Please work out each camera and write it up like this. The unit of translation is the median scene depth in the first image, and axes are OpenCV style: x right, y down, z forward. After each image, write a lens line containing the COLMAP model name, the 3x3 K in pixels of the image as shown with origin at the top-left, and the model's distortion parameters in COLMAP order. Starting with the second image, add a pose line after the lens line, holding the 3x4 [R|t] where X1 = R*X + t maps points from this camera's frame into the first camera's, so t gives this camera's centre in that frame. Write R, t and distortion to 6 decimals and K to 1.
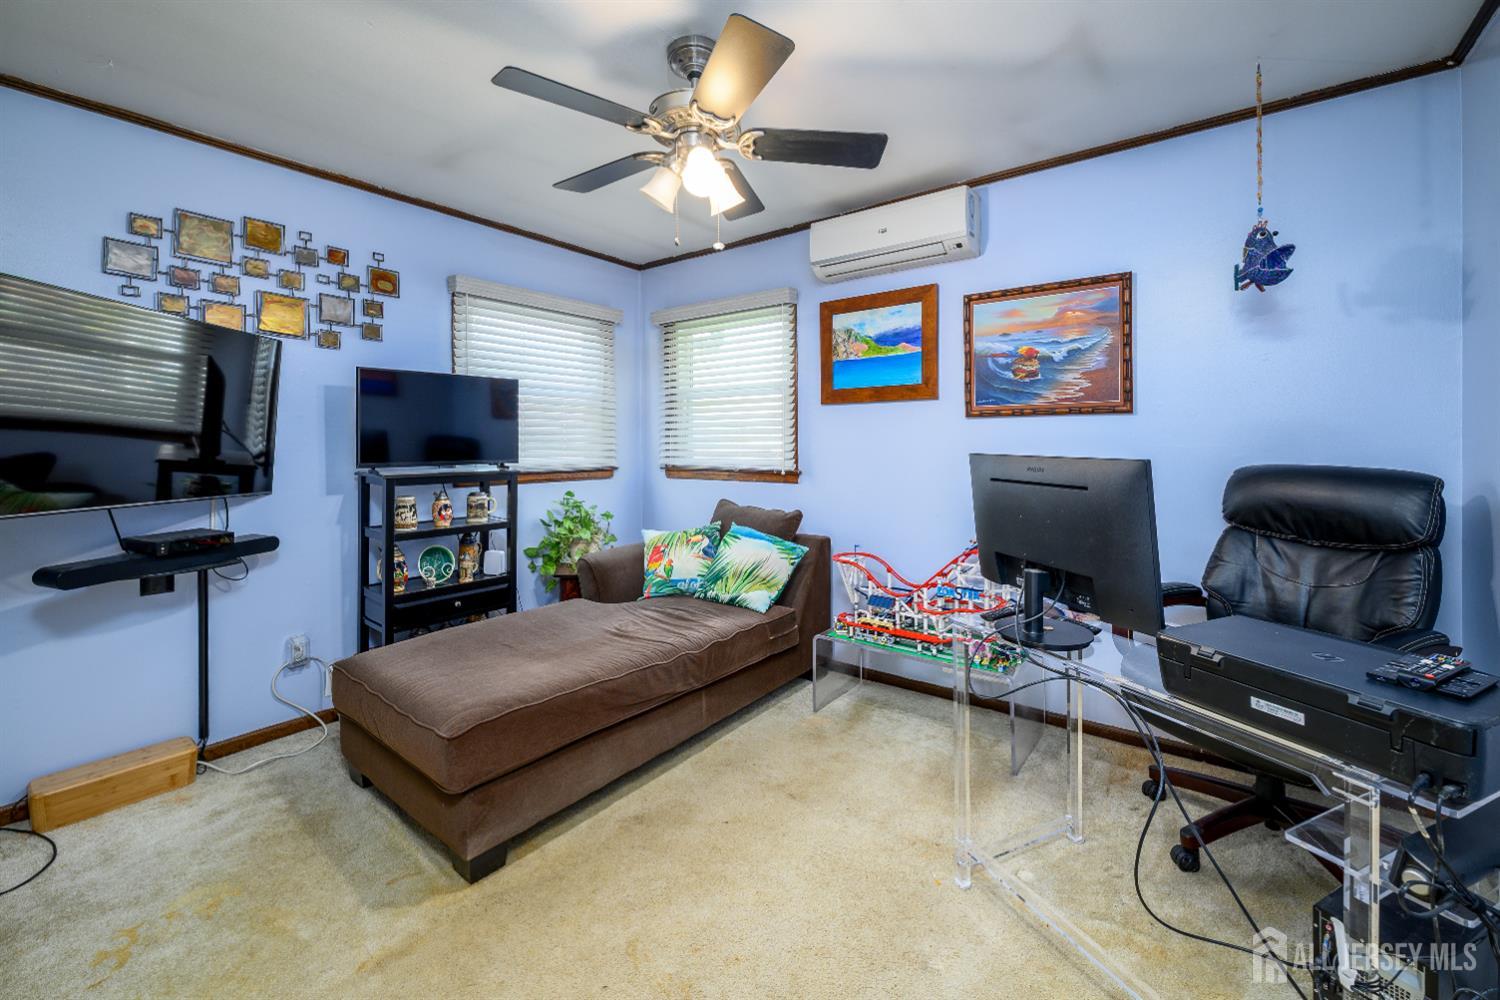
lens RADIAL K [[607.9, 0, 749.0], [0, 607.9, 436.0], [0, 0, 1]] dist [0.001006, -0.000596]
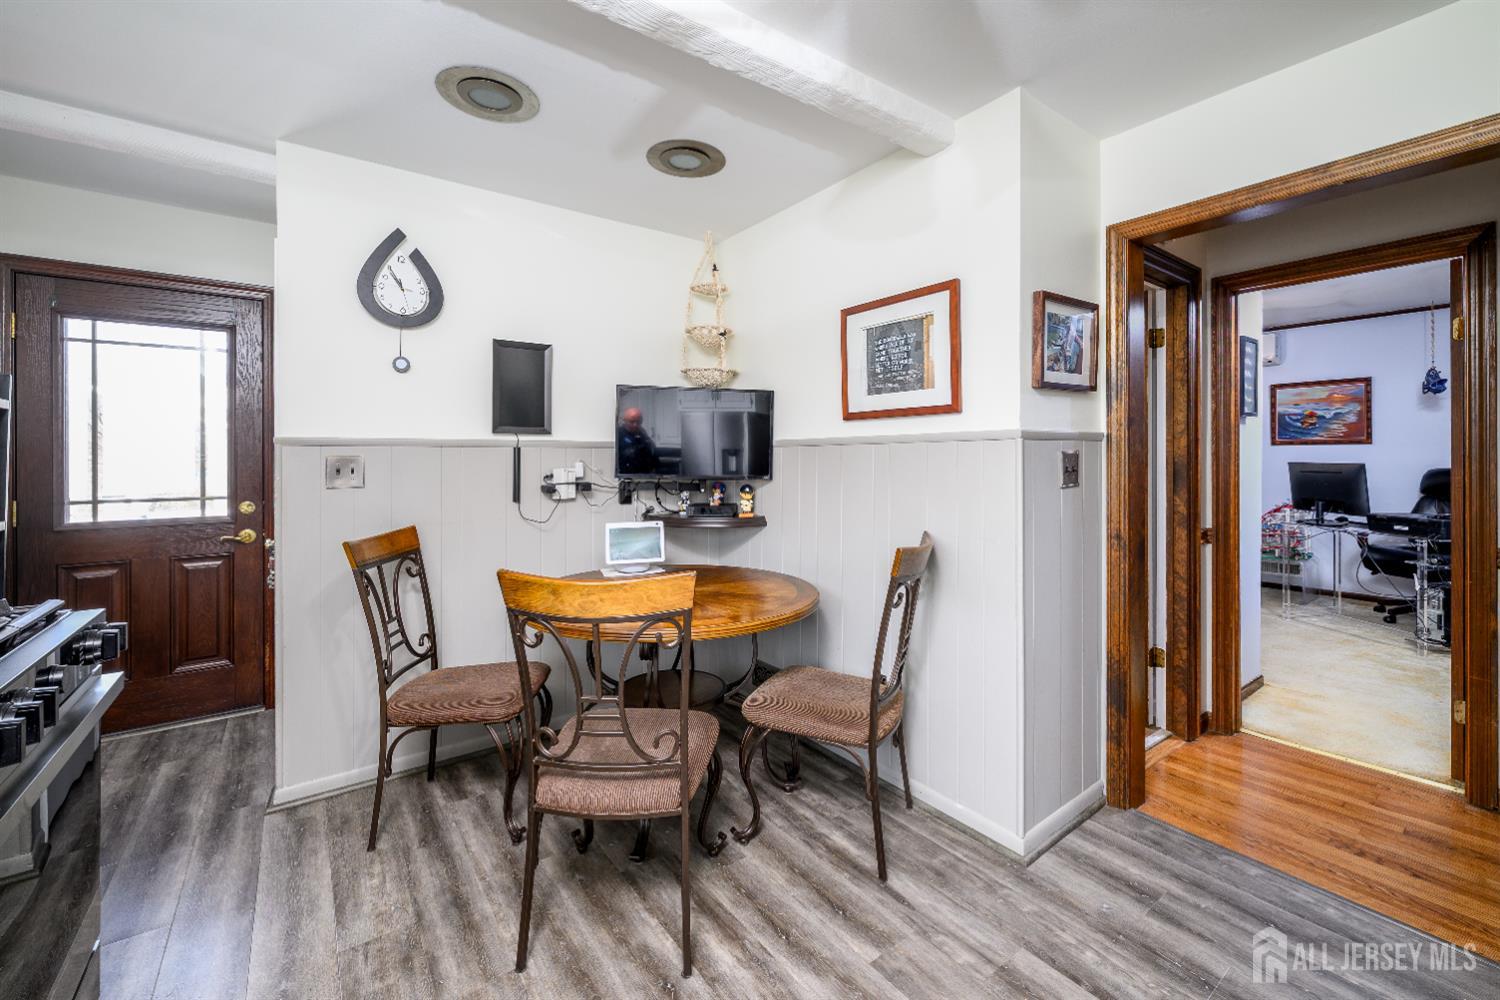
lens RADIAL K [[607.9, 0, 738.9], [0, 607.9, 458.4], [0, 0, 1]] dist [0.001006, -0.000596]
pose [[0.958928, -0.001781, -0.283645, -0.848307], [0.006639, 0.999847, 0.016165, -0.033042], [0.283573, -0.017384, 0.958793, -1.593902]]
